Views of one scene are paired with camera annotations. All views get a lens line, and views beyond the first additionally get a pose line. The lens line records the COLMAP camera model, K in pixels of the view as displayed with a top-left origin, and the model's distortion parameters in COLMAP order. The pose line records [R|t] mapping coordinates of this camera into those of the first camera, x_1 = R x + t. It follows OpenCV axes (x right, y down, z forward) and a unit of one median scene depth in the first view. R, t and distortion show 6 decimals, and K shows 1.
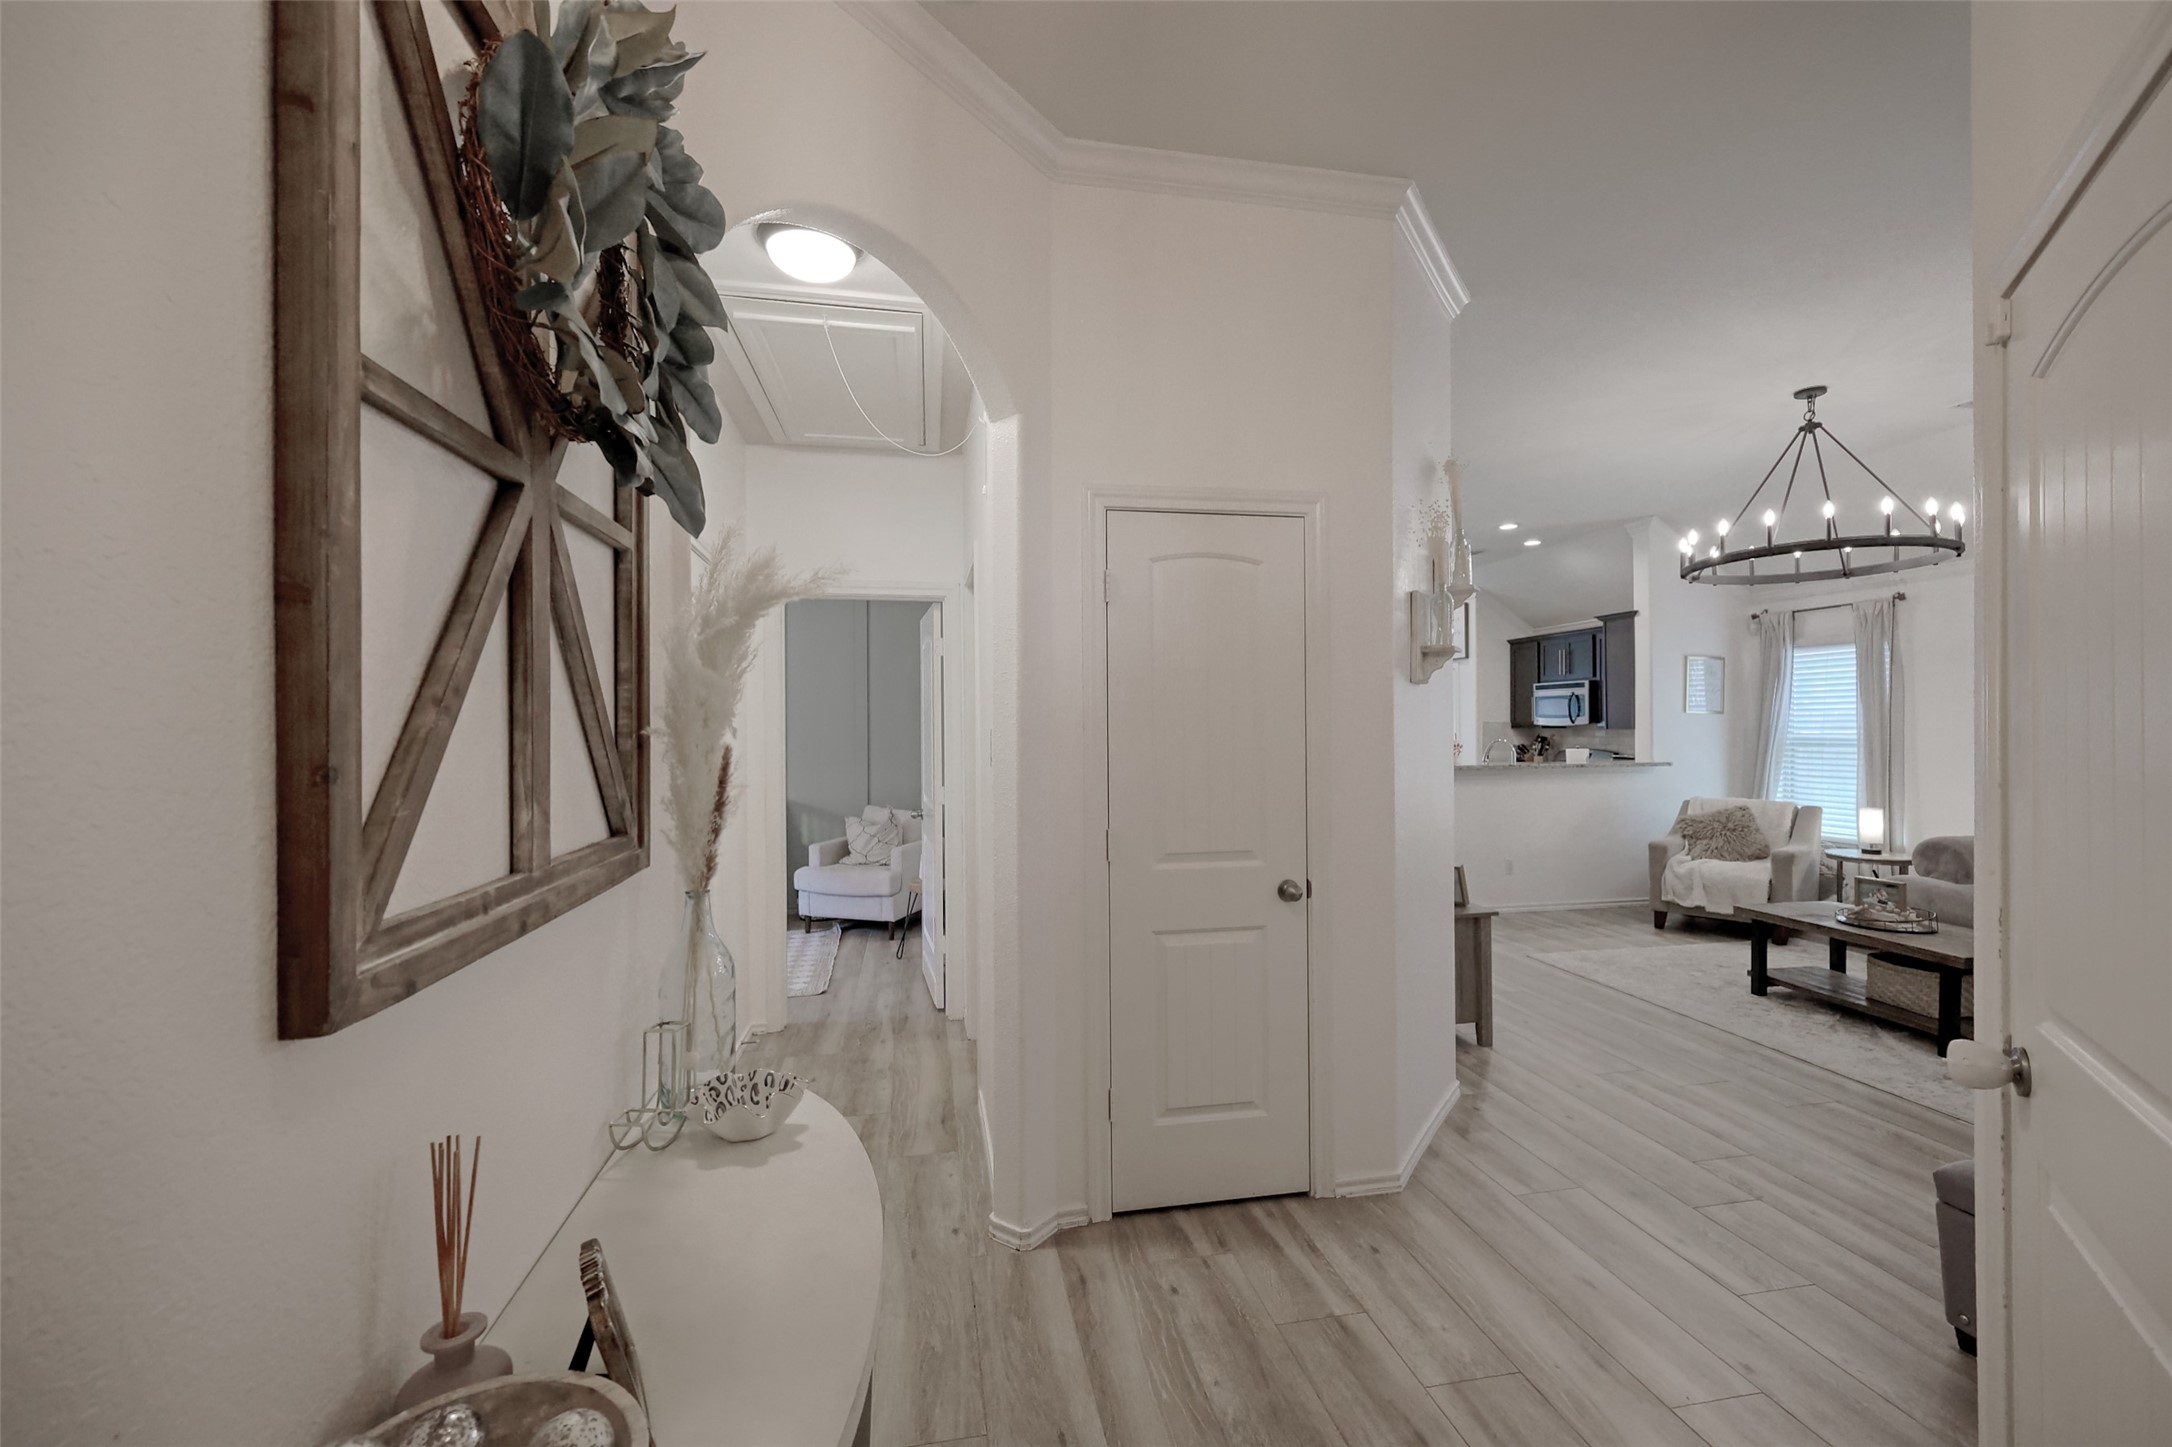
lens RADIAL K [[876.5, 0, 1086.0], [0, 876.5, 723.5], [0, 0, 1]] dist [0.001597, 0.000068]
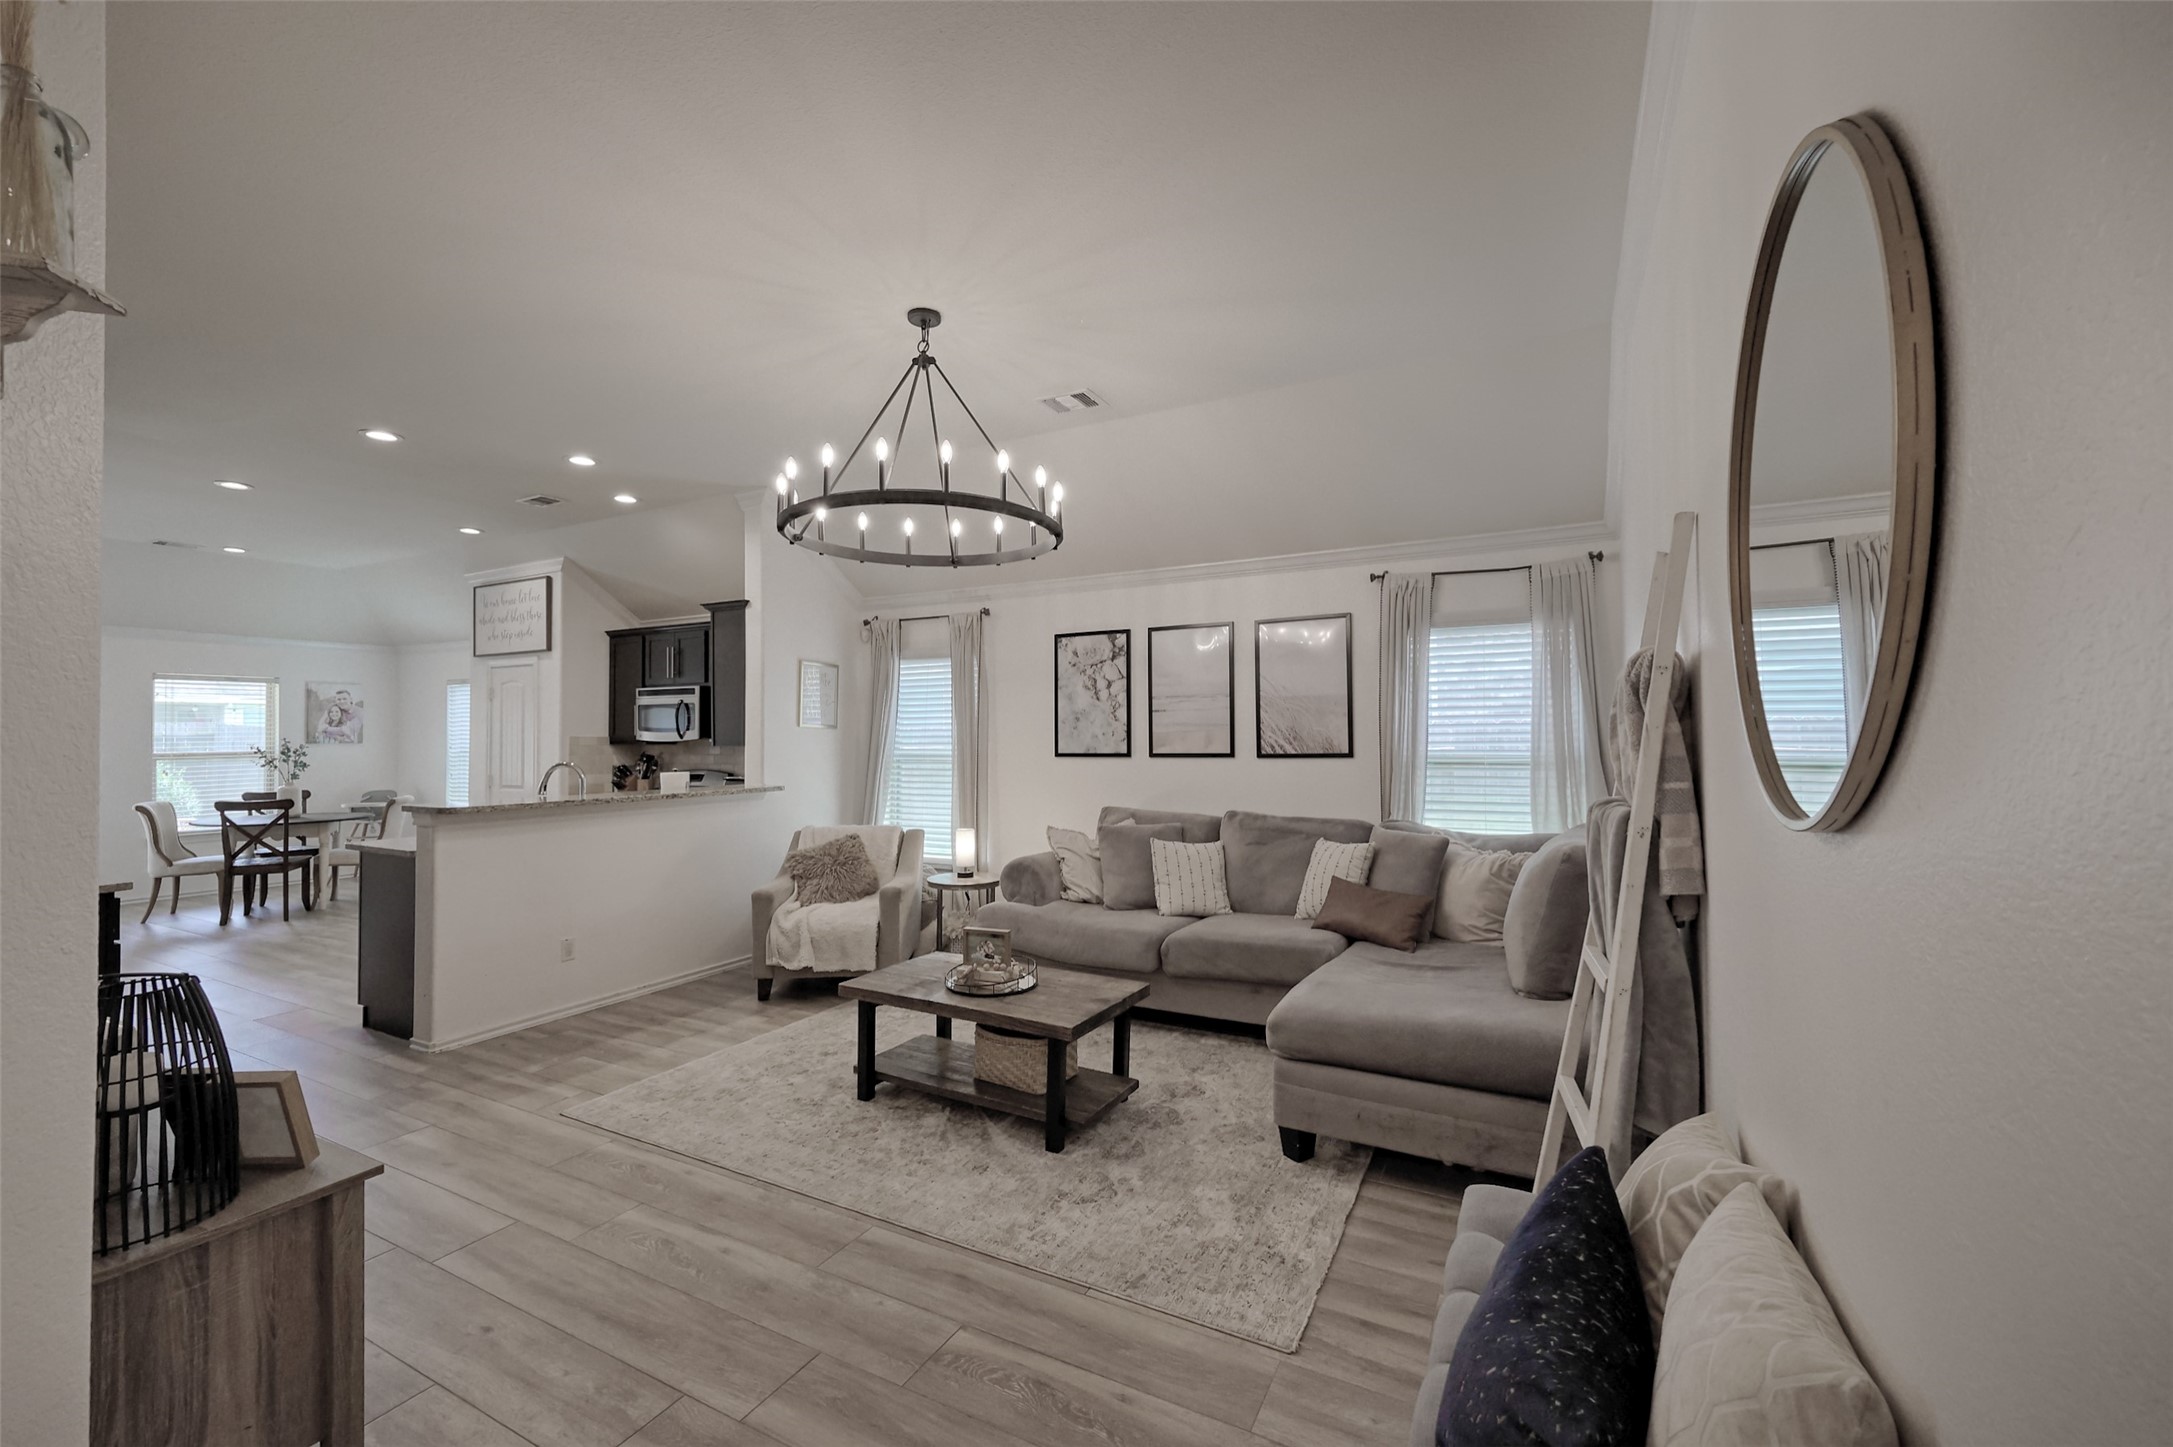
lens RADIAL K [[879.3, 0, 1089.1], [0, 879.3, 724.9], [0, 0, 1]] dist [-0.000028, 0.000089]
pose [[0.623237, 0.013768, 0.781912, 0.222156], [-0.002132, 0.999871, -0.015906, -0.000940], [-0.782030, 0.008246, 0.623186, 0.287409]]
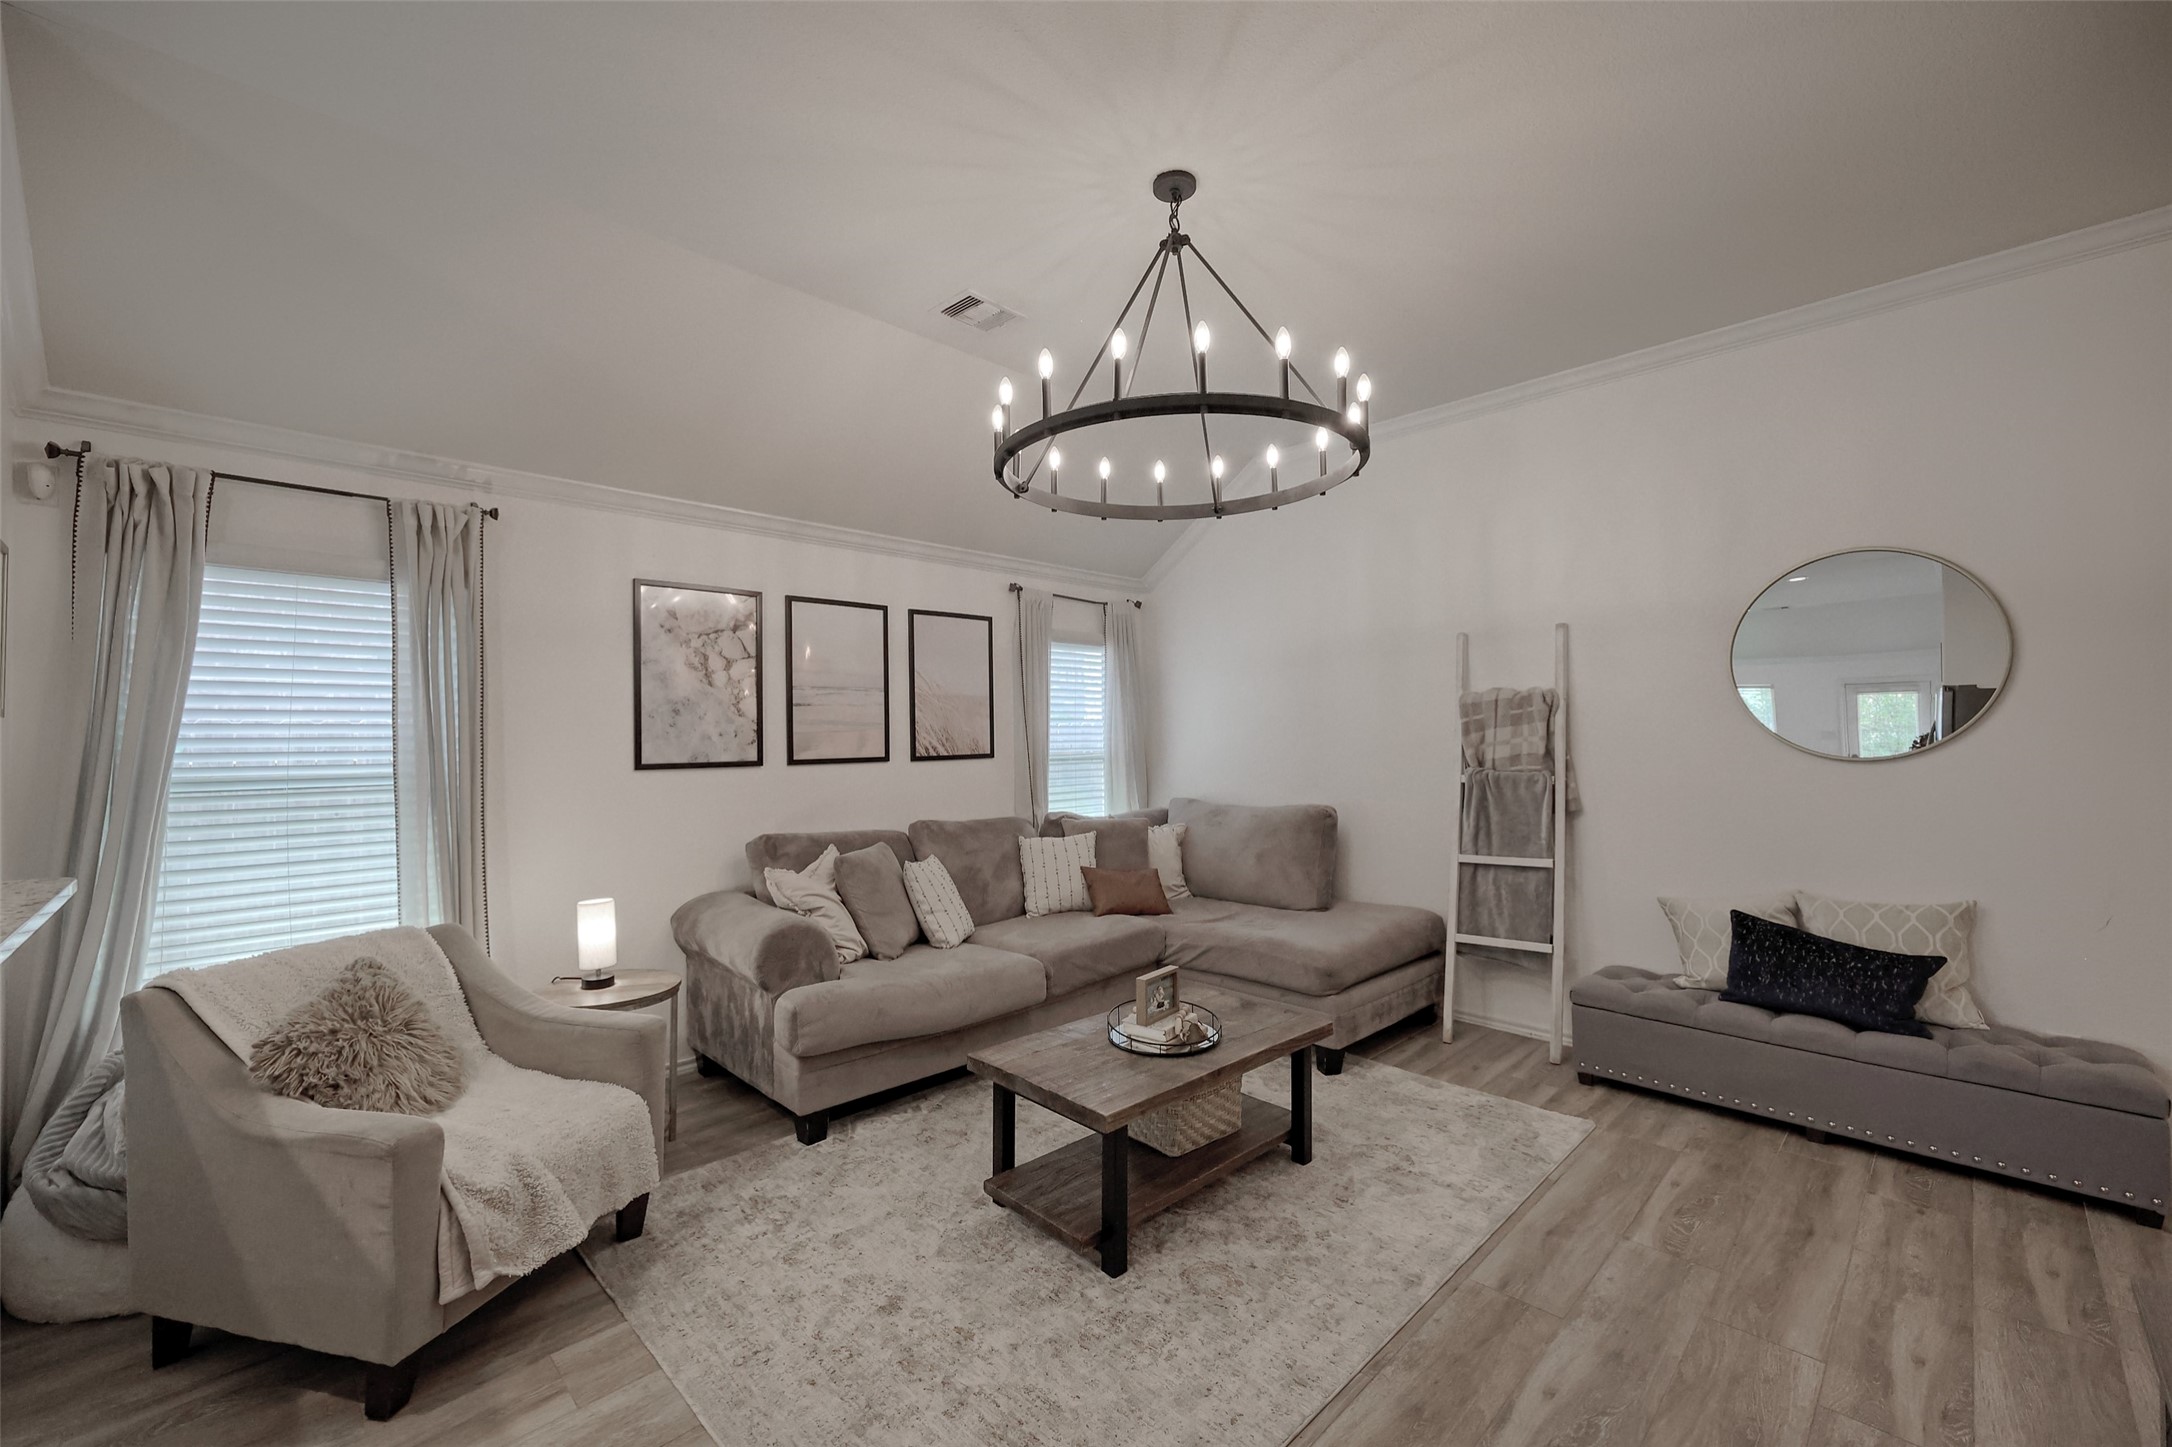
lens RADIAL K [[878.9, 0, 1088.6], [0, 878.9, 724.9], [0, 0, 1]] dist [-0.000028, 0.000089]
pose [[-0.558492, 0.025028, 0.829133, 0.266316], [0.011496, 0.999682, -0.022433, 0.004461], [-0.829431, -0.002997, -0.558602, 0.991918]]
